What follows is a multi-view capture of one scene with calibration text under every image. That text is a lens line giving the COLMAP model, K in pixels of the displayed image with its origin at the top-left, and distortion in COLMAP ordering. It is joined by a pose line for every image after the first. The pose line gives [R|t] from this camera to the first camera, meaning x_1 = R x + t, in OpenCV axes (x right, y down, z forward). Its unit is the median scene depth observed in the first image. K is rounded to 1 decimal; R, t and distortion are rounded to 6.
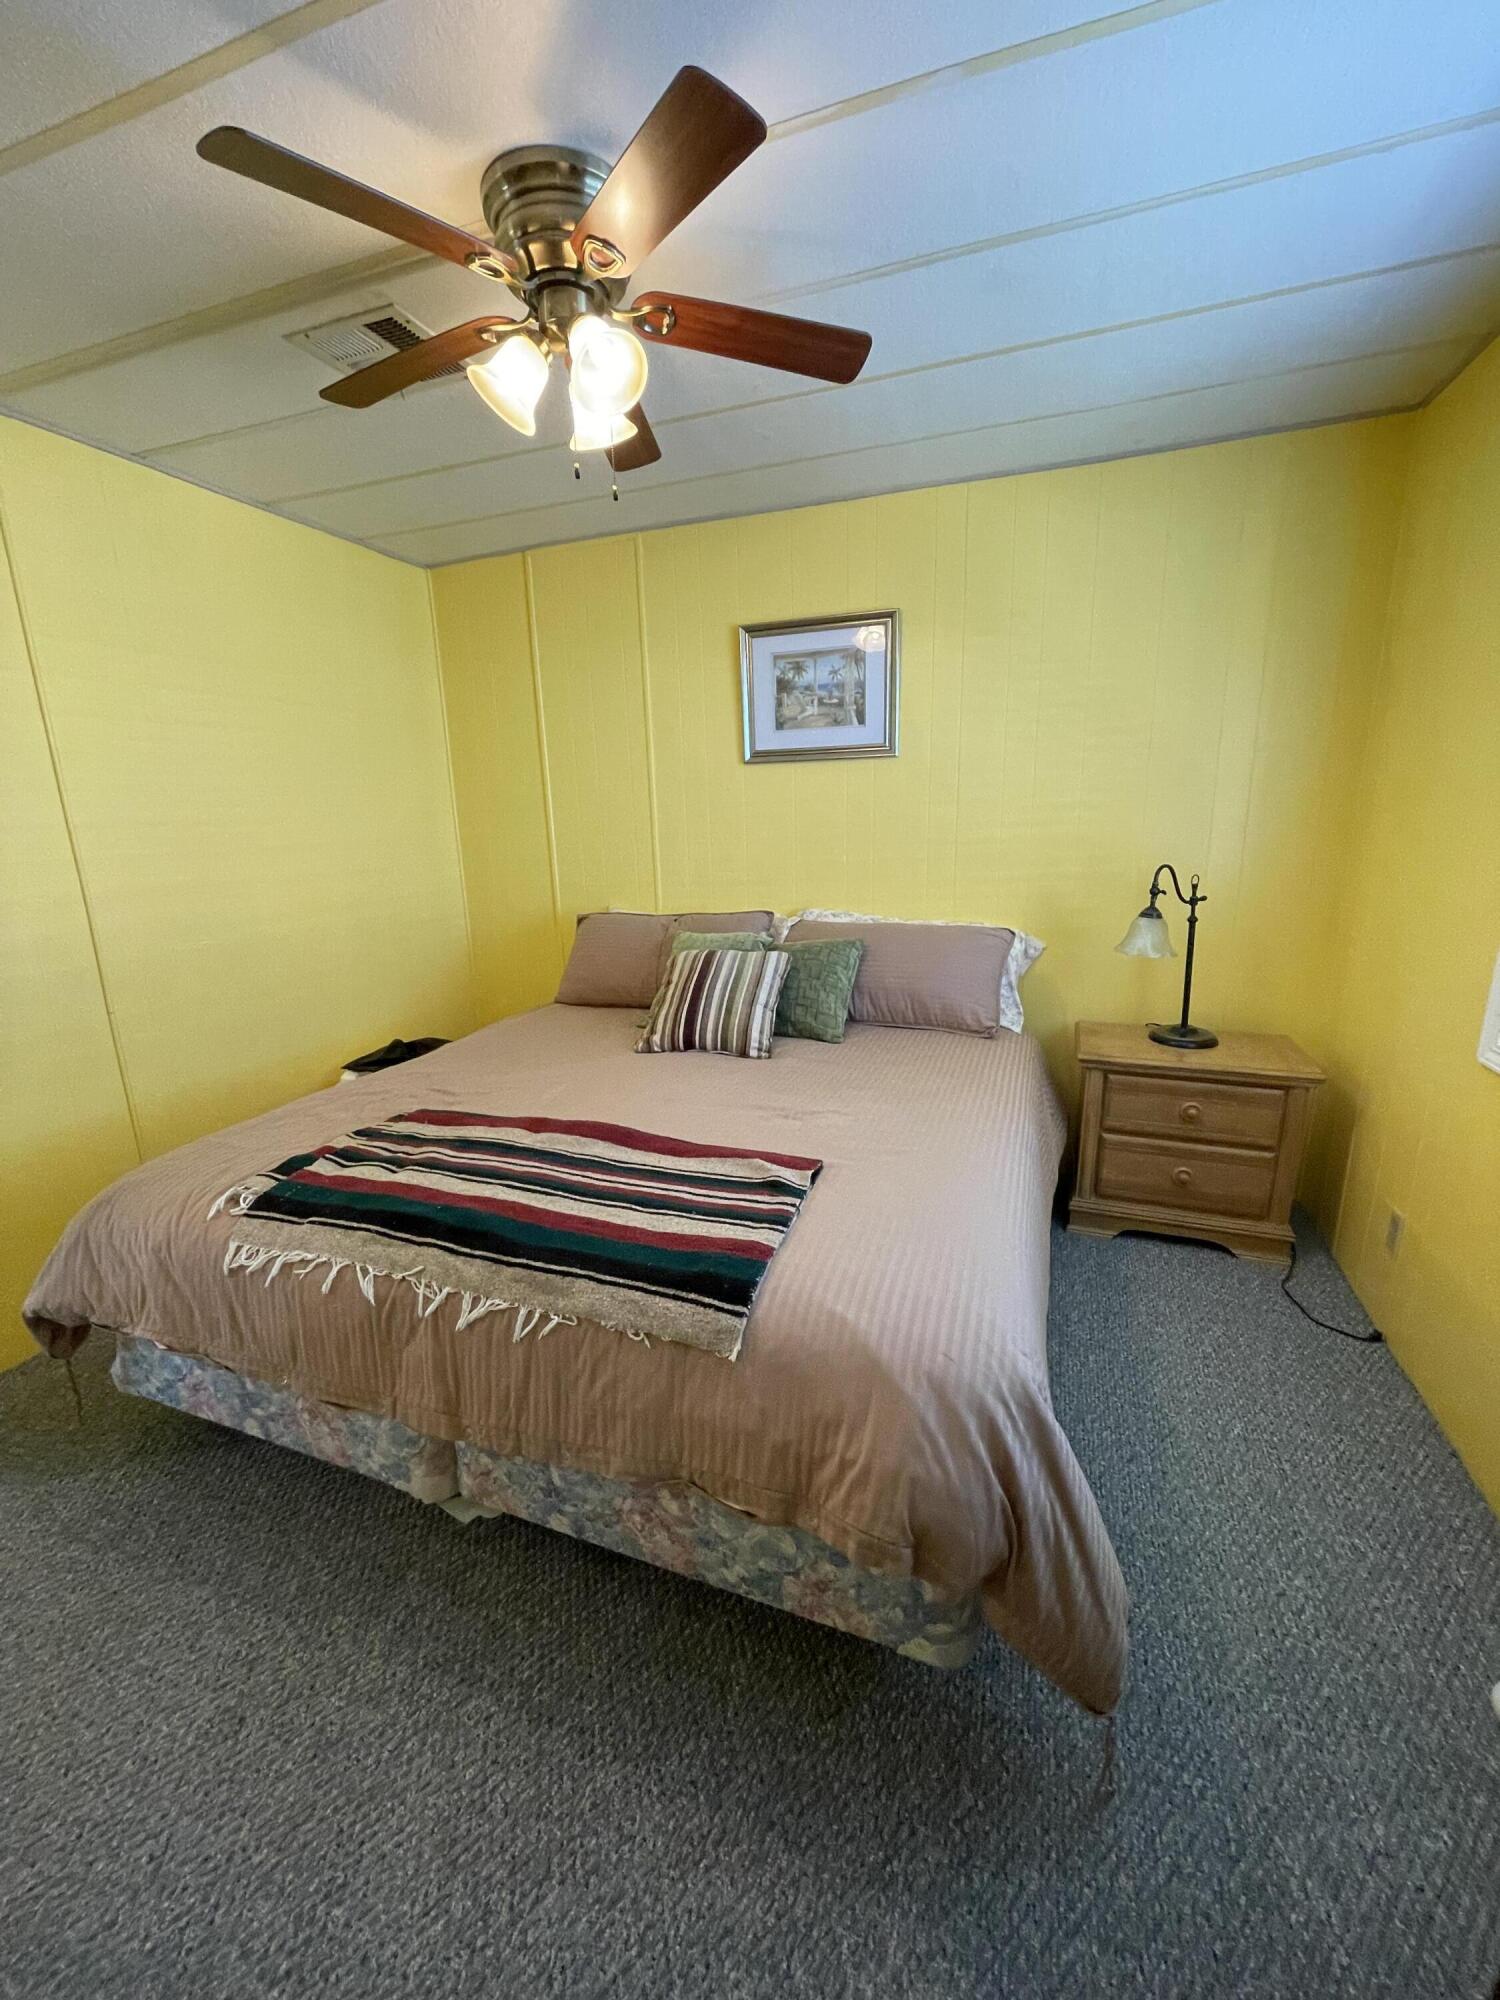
lens RADIAL K [[804.2, 0, 745.5], [0, 804.2, 1001.5], [0, 0, 1]] dist [-0.001168, -0.000275]
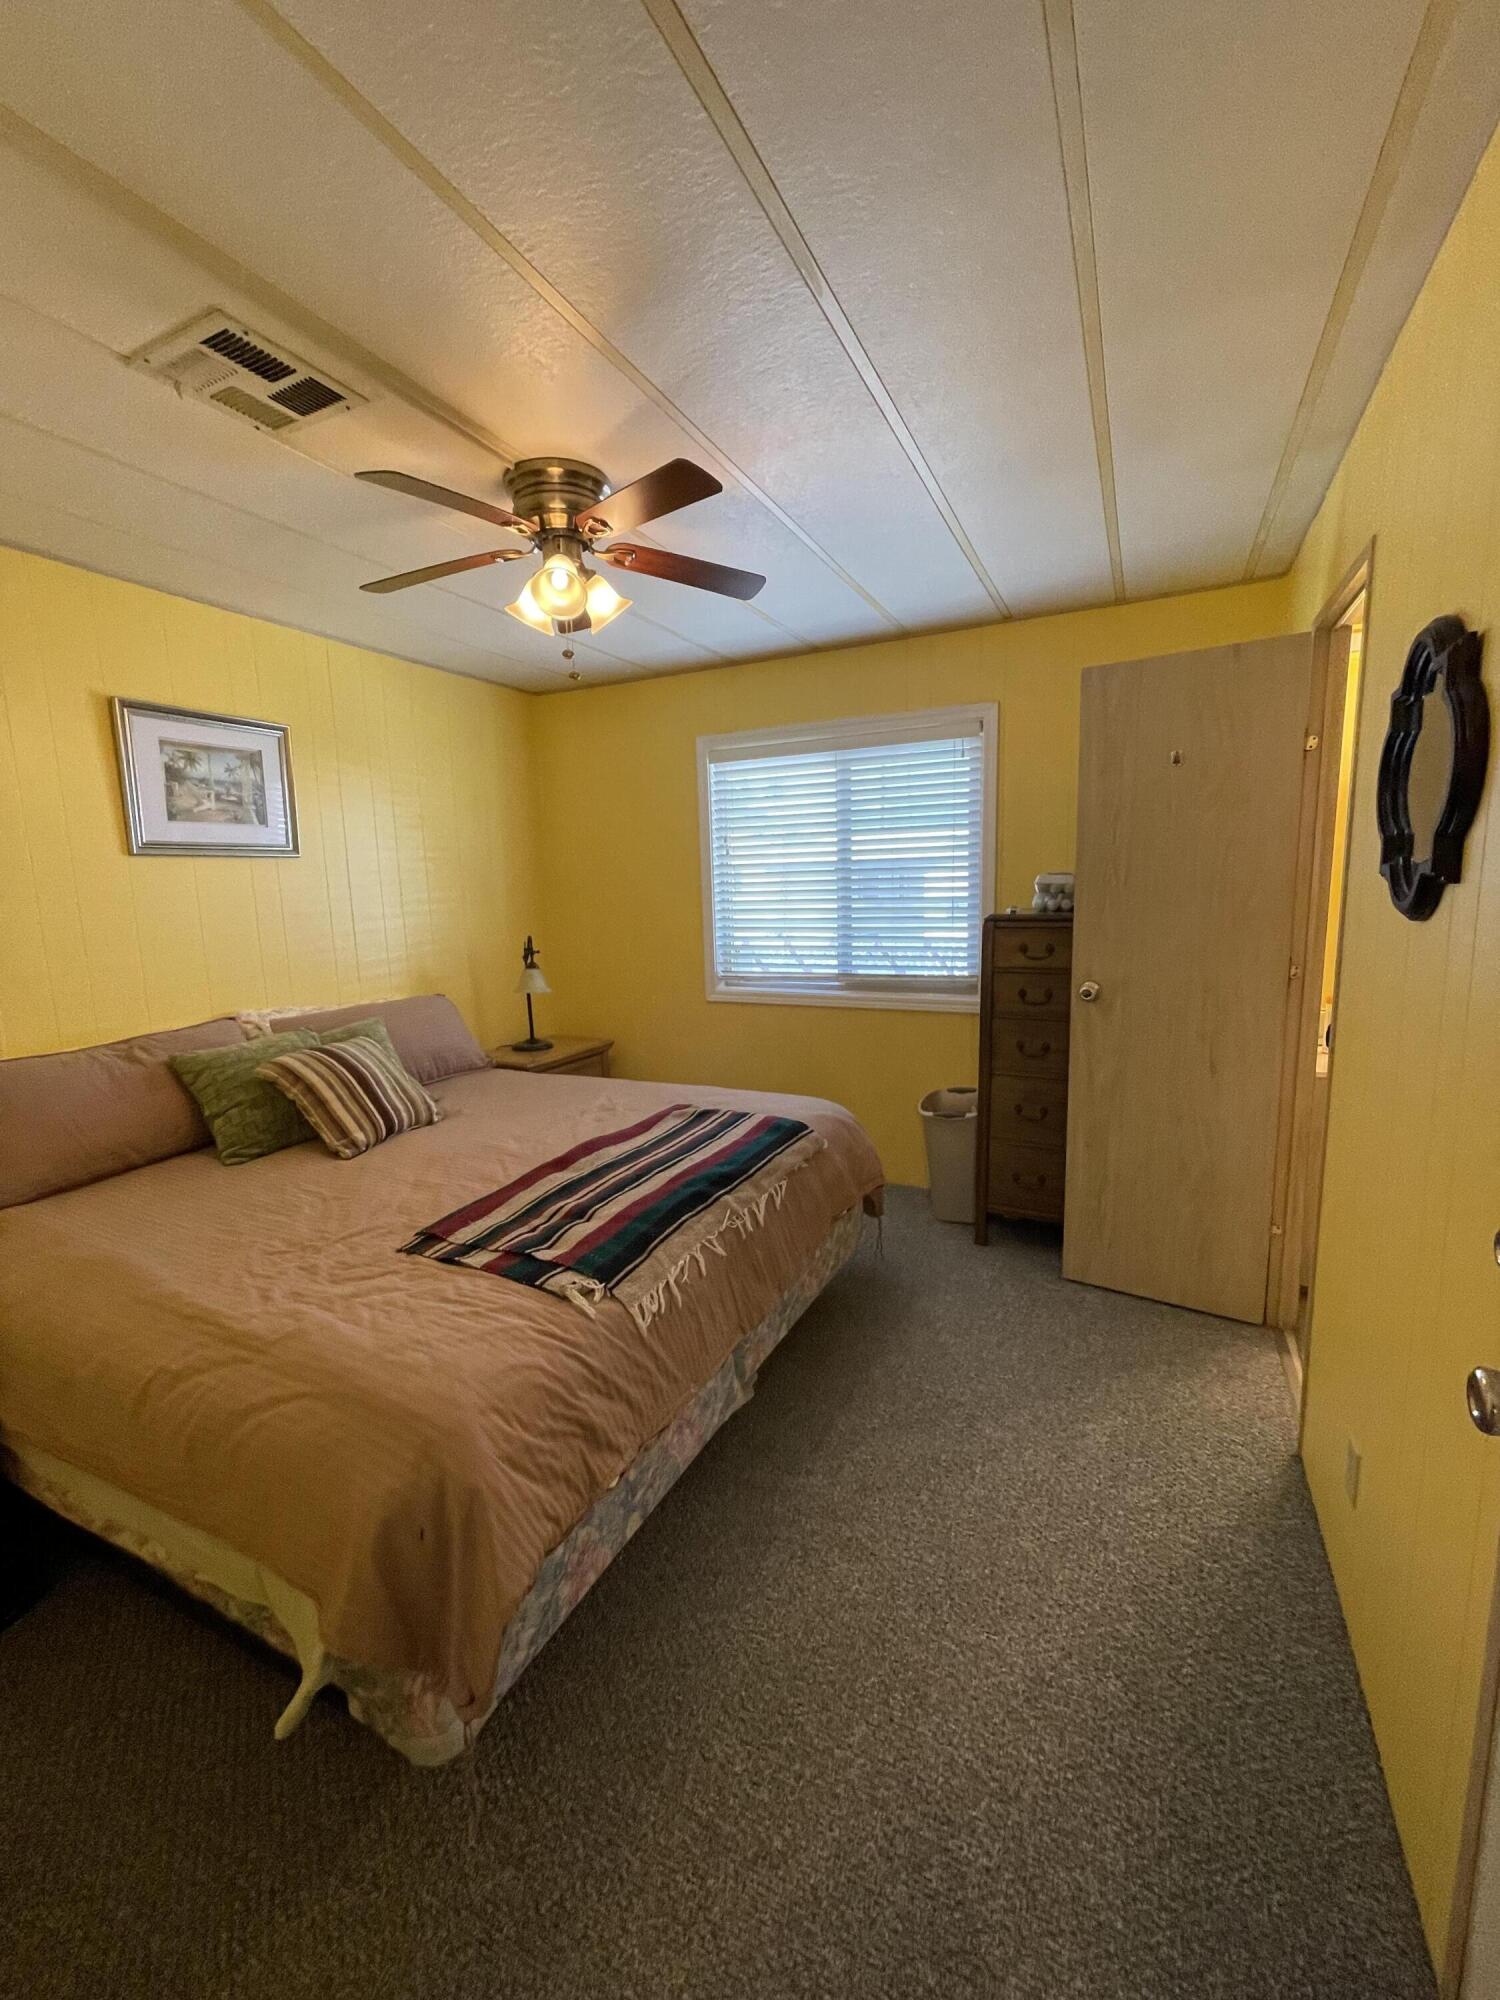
lens RADIAL K [[804.2, 0, 745.5], [0, 804.2, 1001.5], [0, 0, 1]] dist [-0.001168, -0.000275]
pose [[0.111458, -0.122831, 0.986149, -0.984438], [0.264336, 0.960247, 0.089729, -0.073459], [-0.957969, 0.250674, 0.139495, 0.400279]]
